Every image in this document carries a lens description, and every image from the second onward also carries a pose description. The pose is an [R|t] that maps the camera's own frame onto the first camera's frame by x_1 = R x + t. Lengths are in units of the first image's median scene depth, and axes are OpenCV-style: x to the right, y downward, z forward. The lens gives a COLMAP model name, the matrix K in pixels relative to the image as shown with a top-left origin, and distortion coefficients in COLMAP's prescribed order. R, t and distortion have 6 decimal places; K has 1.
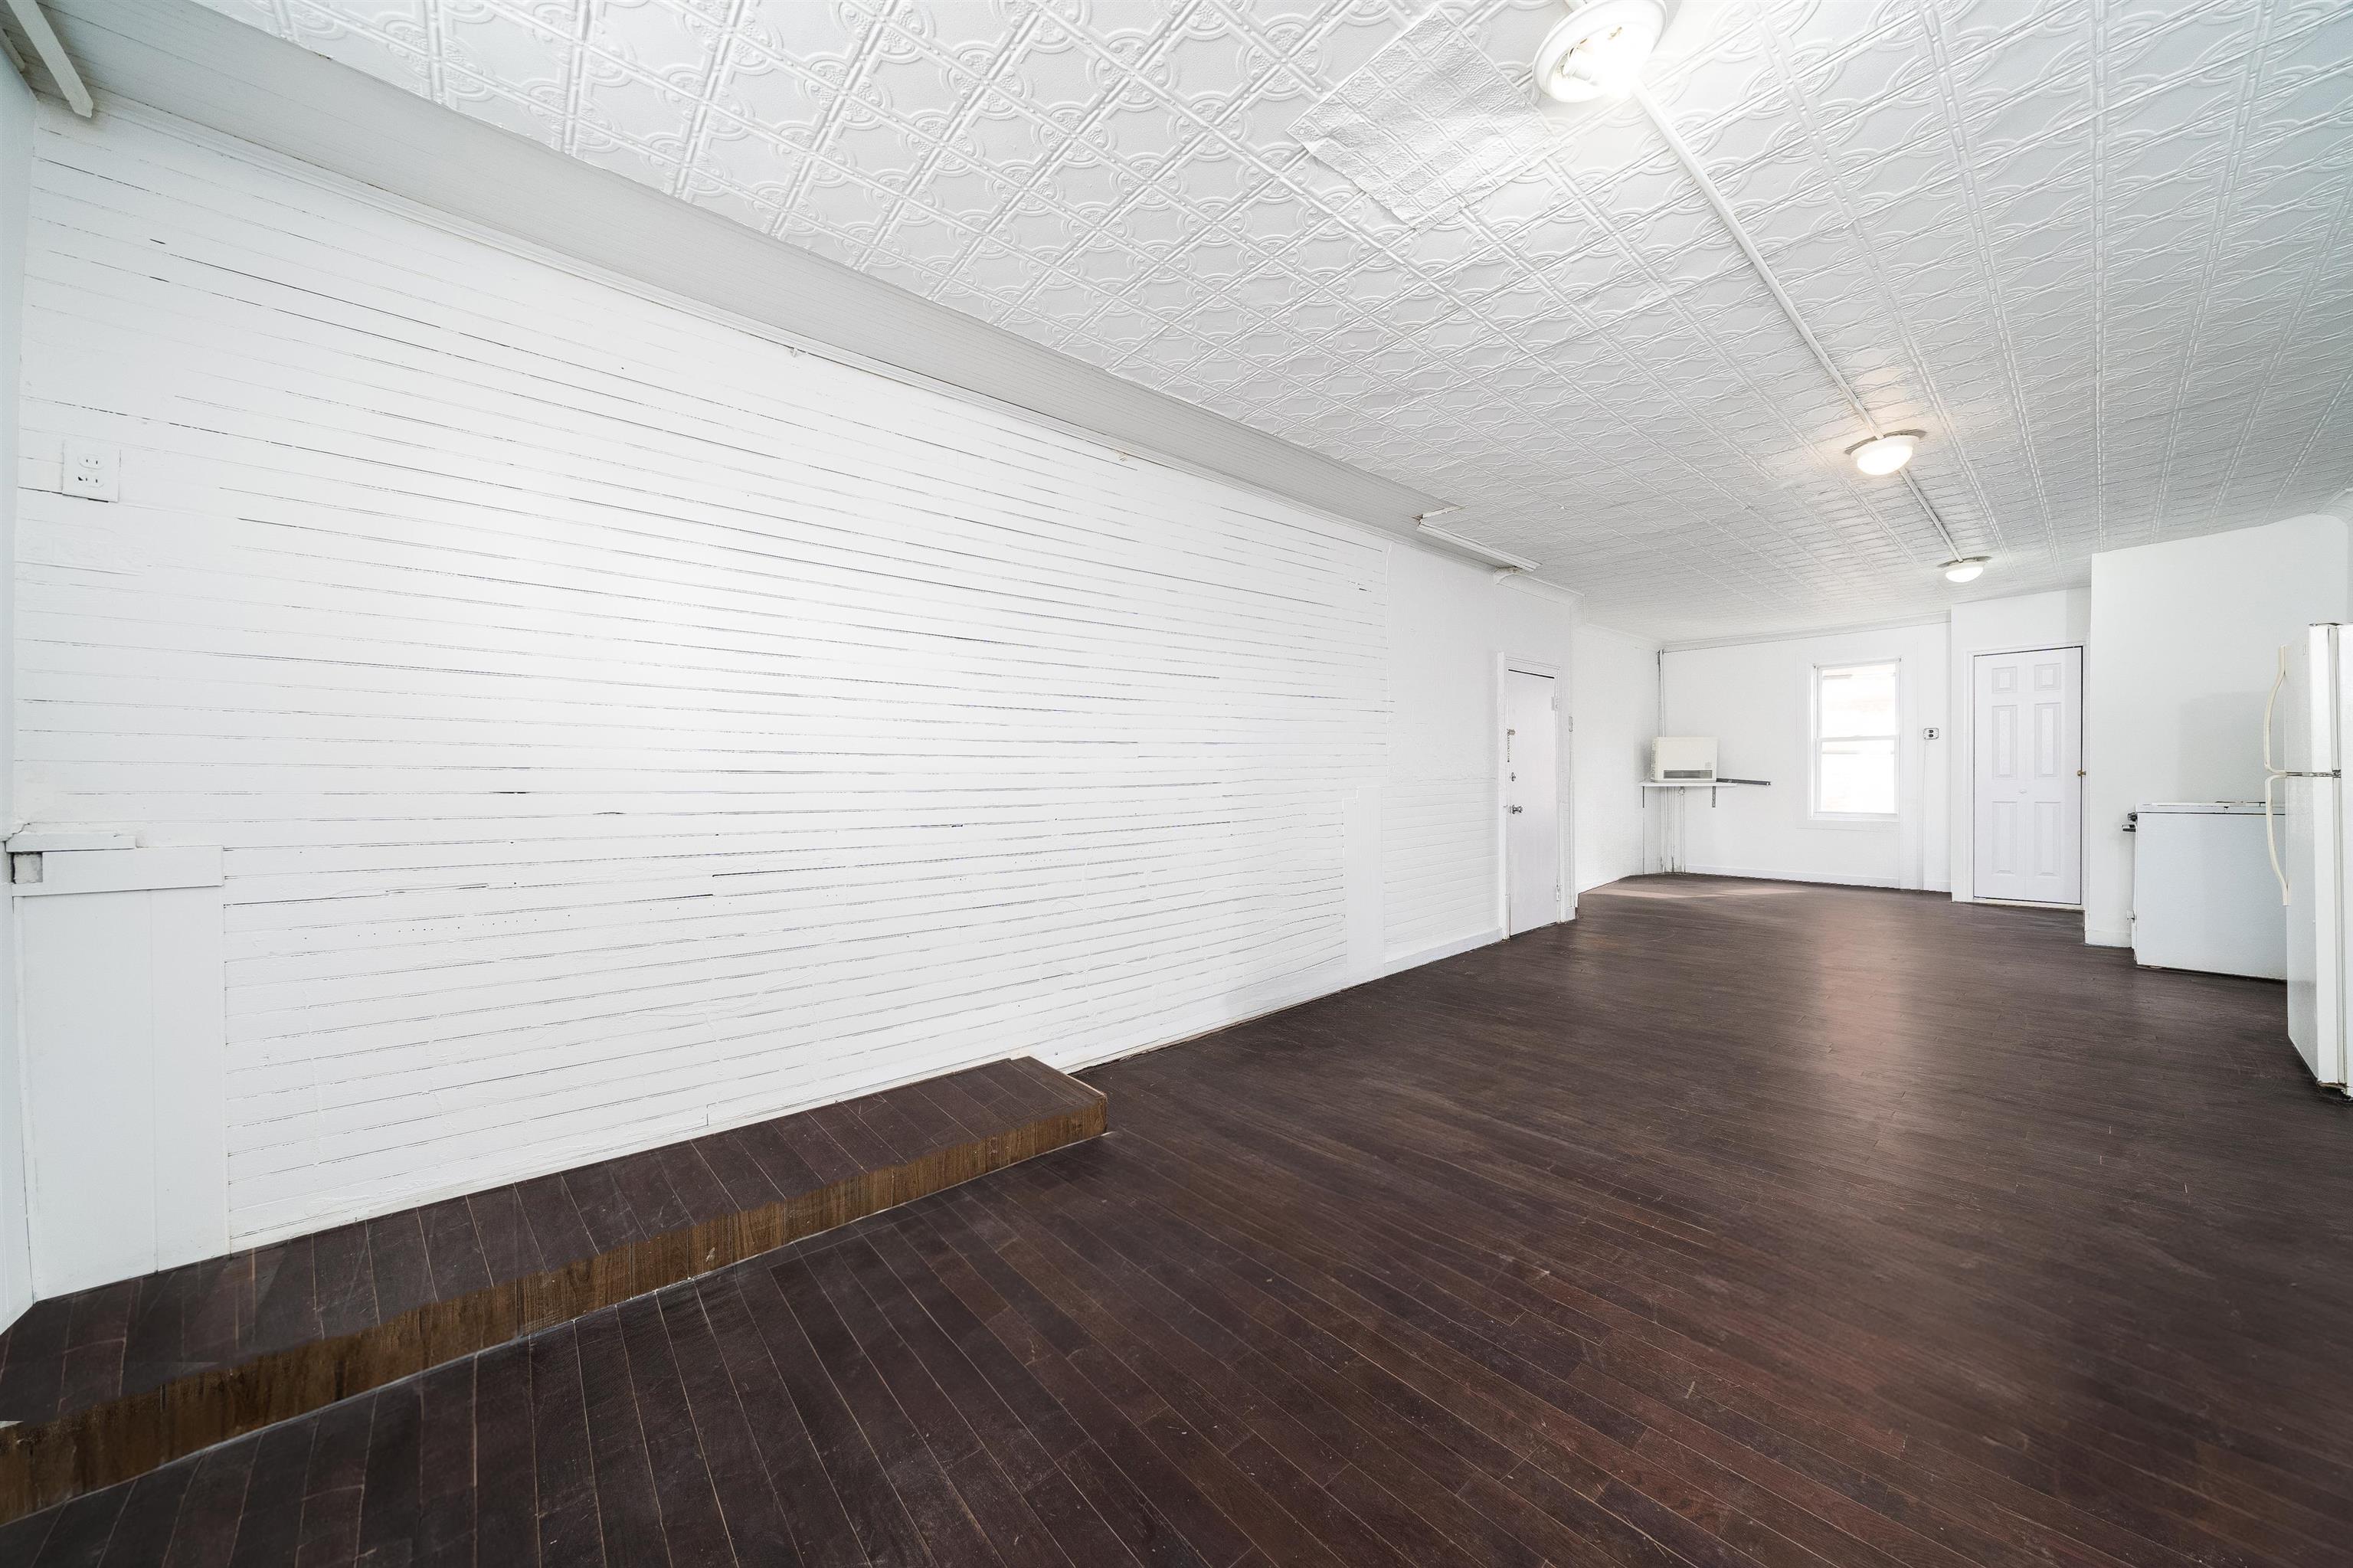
lens RADIAL K [[817.5, 0, 1176.5], [0, 817.5, 784.0], [0, 0, 1]] dist [0.008516, 0.000006]
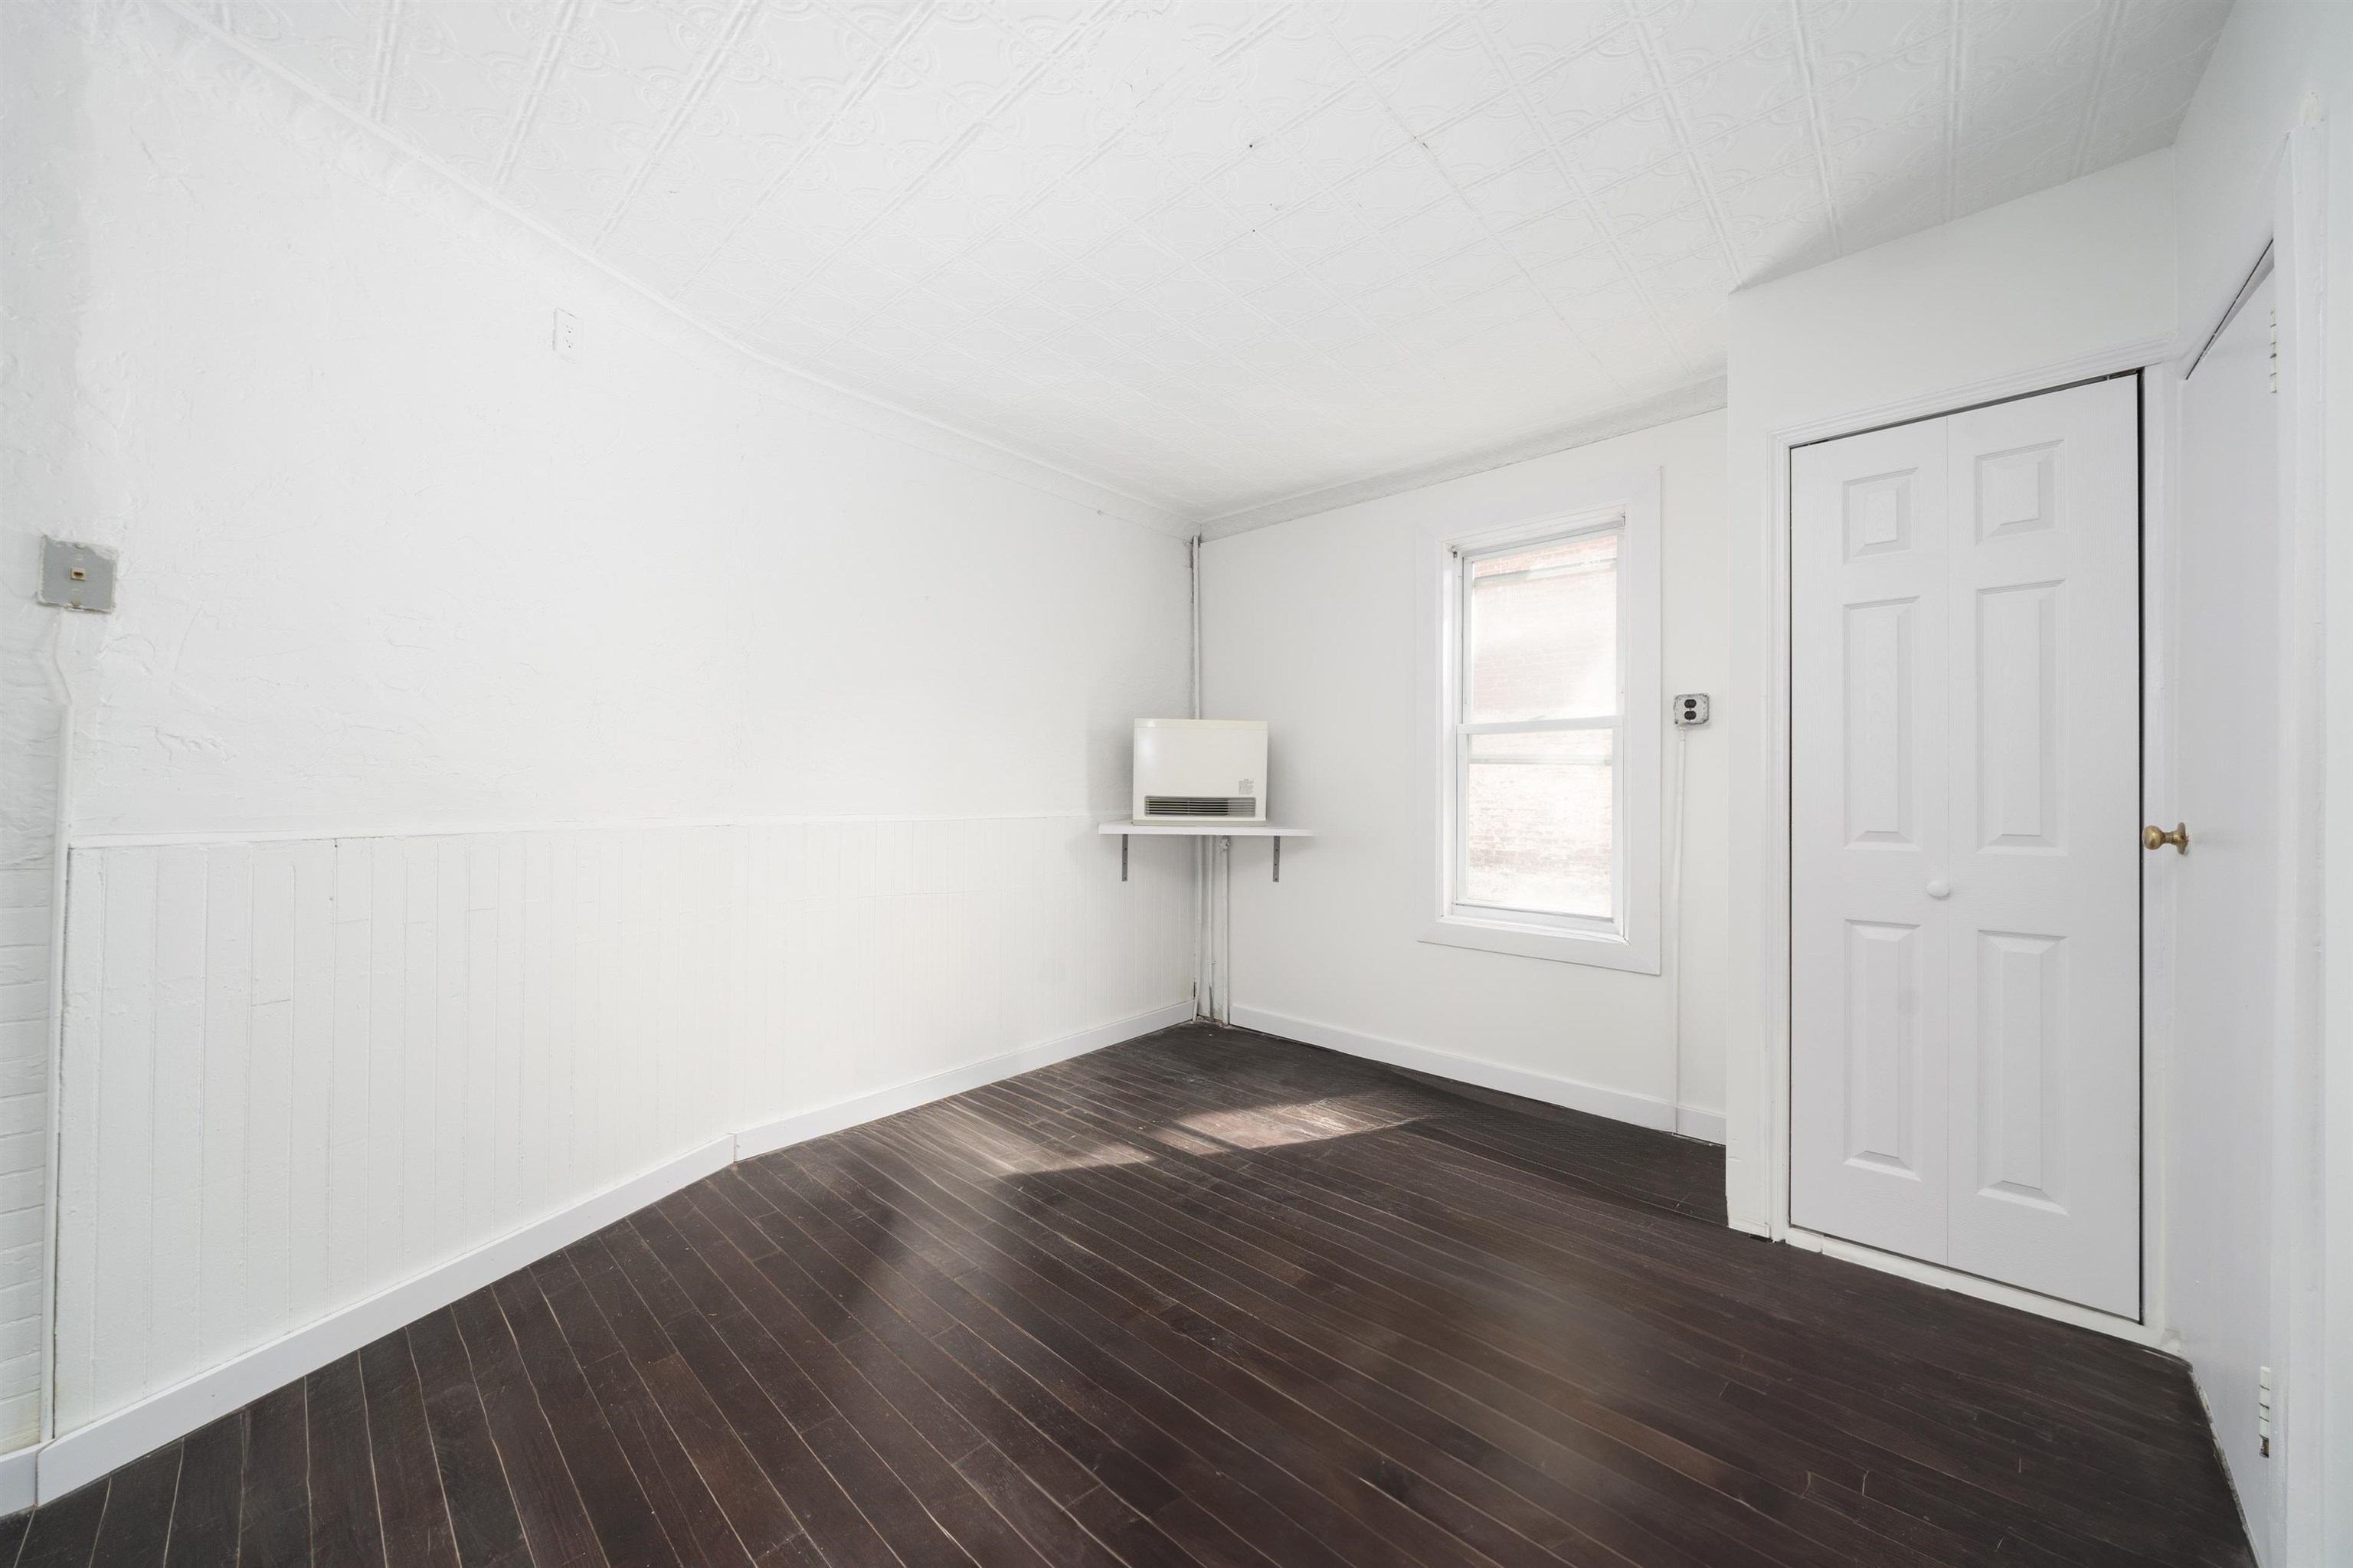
lens RADIAL K [[831.9, 0, 1176.5], [0, 831.9, 784.0], [0, 0, 1]] dist [-0.000473, -0.000019]
pose [[0.993363, 0.018896, 0.113459, 0.622491], [-0.016542, 0.999629, -0.021654, -0.015540], [-0.113826, 0.019633, 0.993307, 0.631789]]
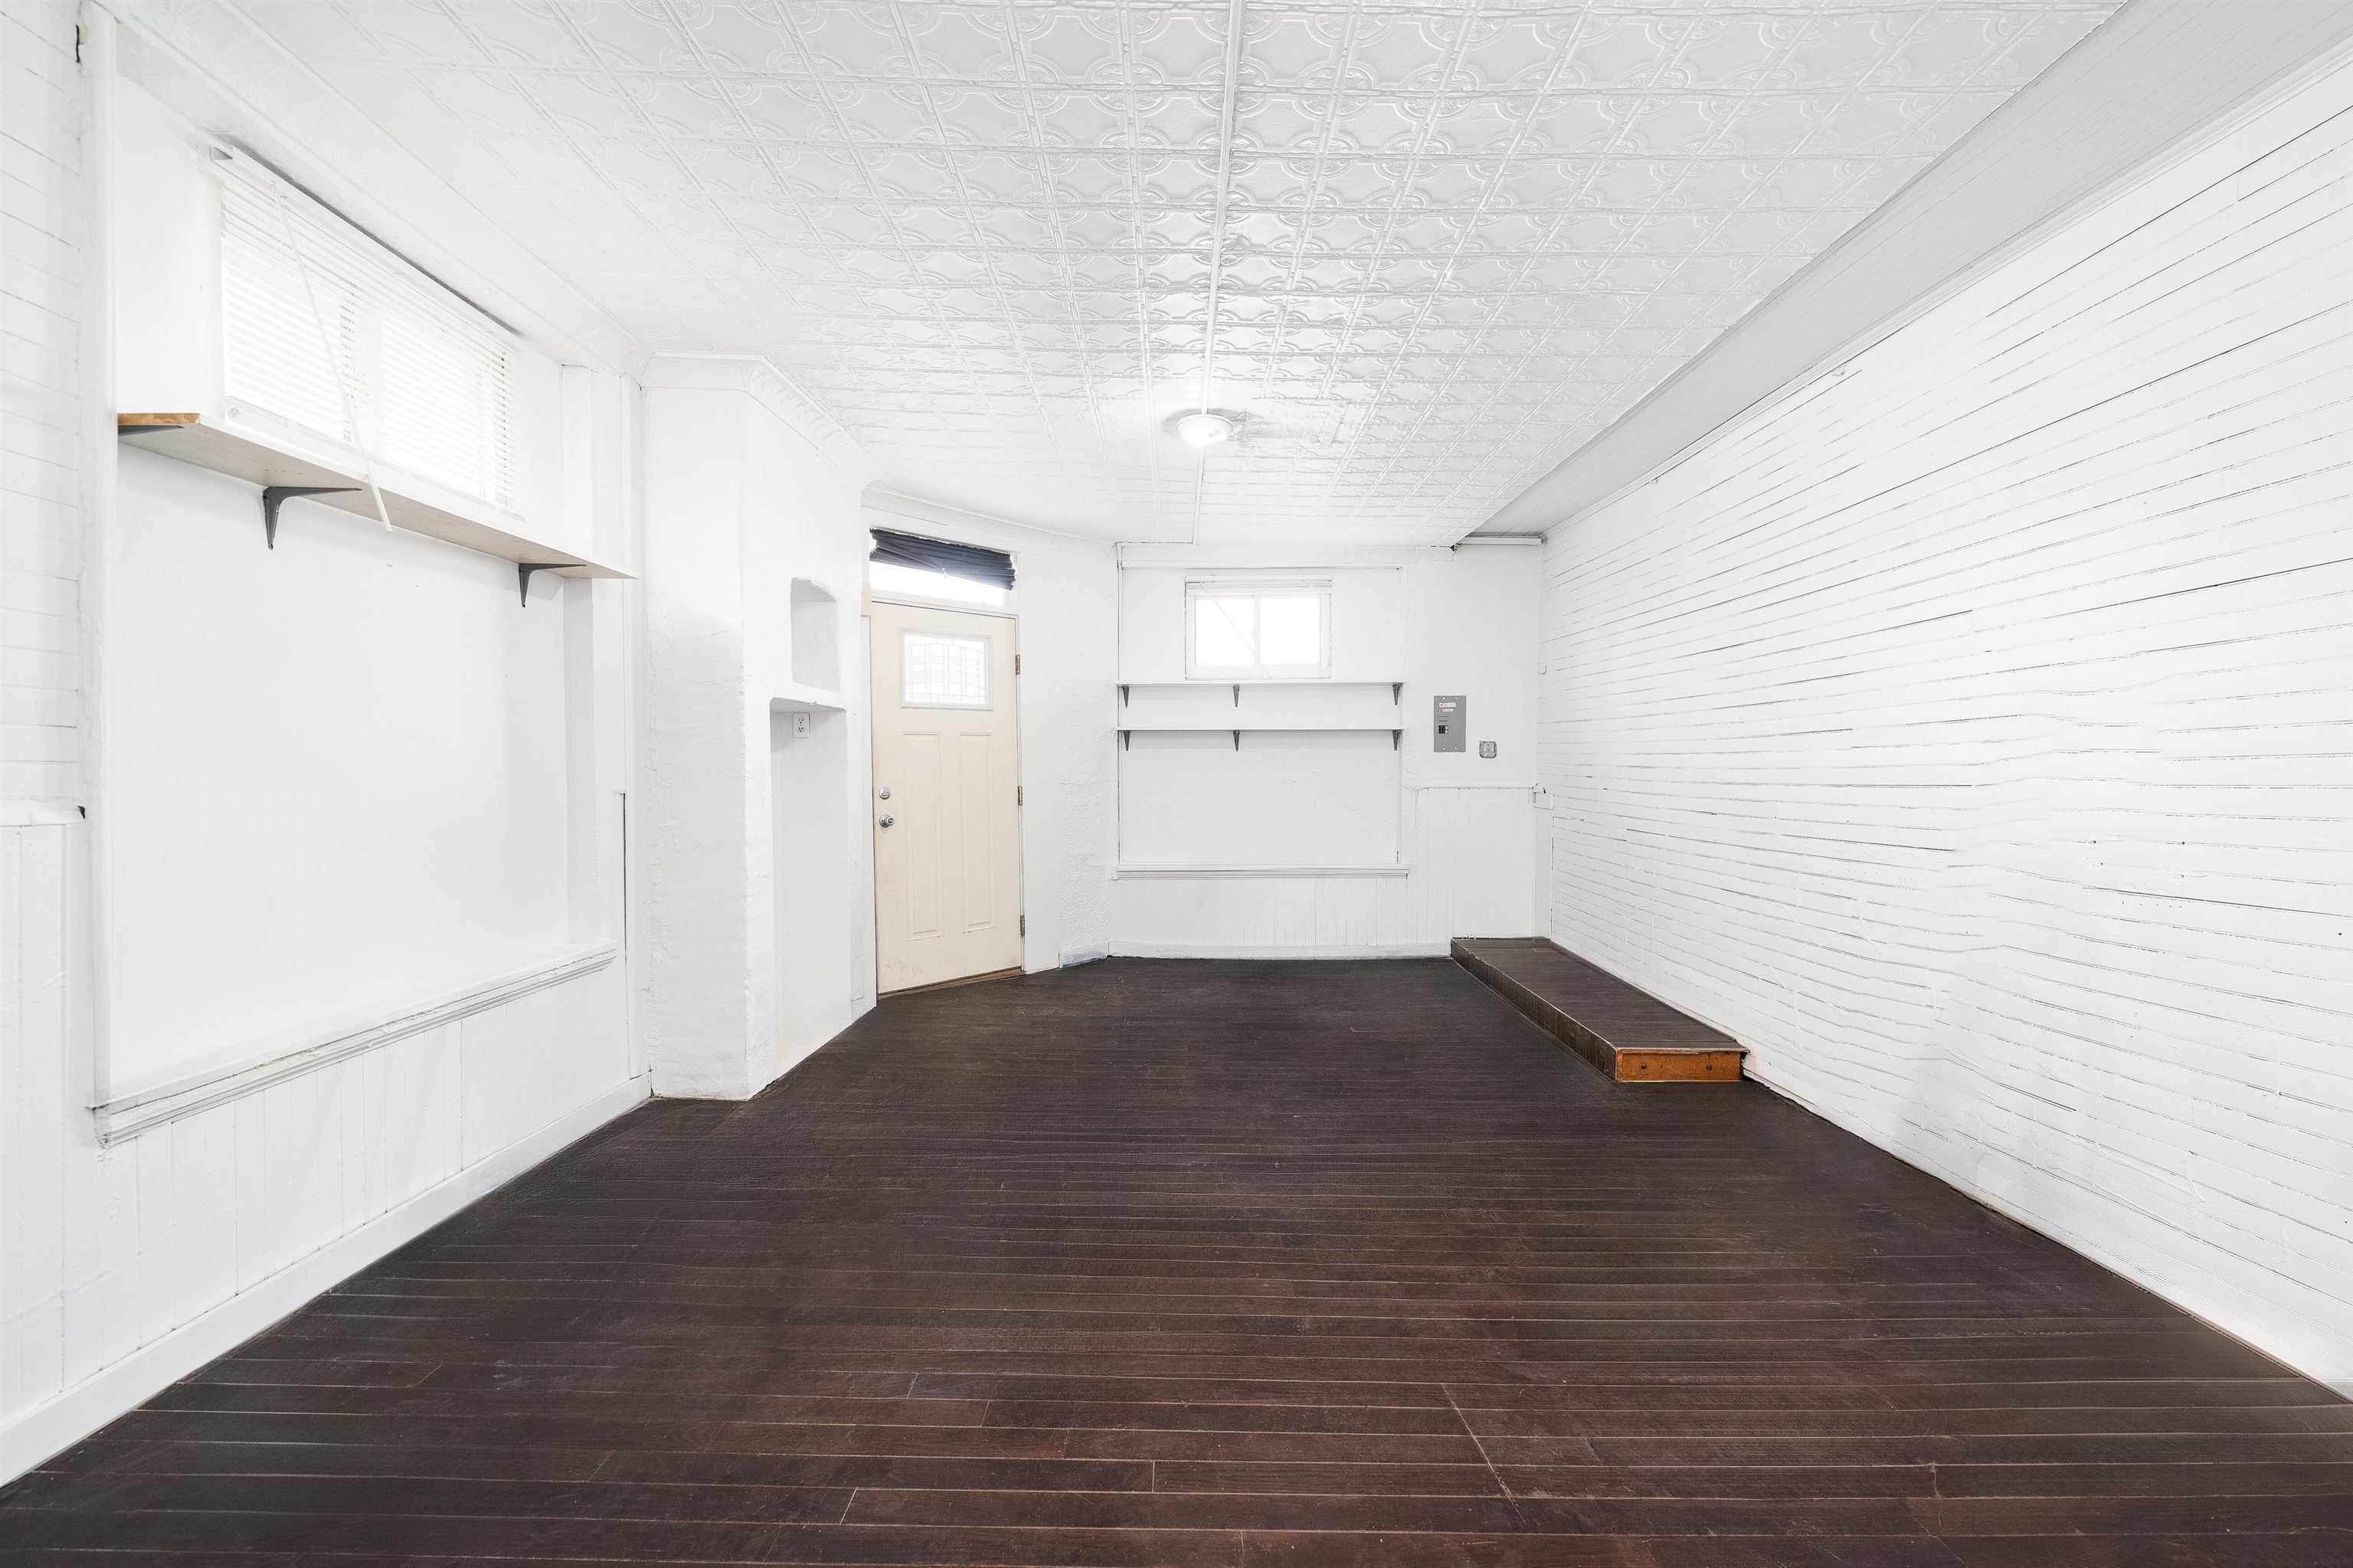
lens RADIAL K [[957.4, 0, 1171.3], [0, 957.4, 786.8], [0, 0, 1]] dist [0.001465, 0.000204]
pose [[-0.668493, 0.026968, -0.743230, 0.490115], [0.005735, 0.999500, 0.031108, -0.013139], [0.743697, 0.016533, -0.668313, 0.524641]]
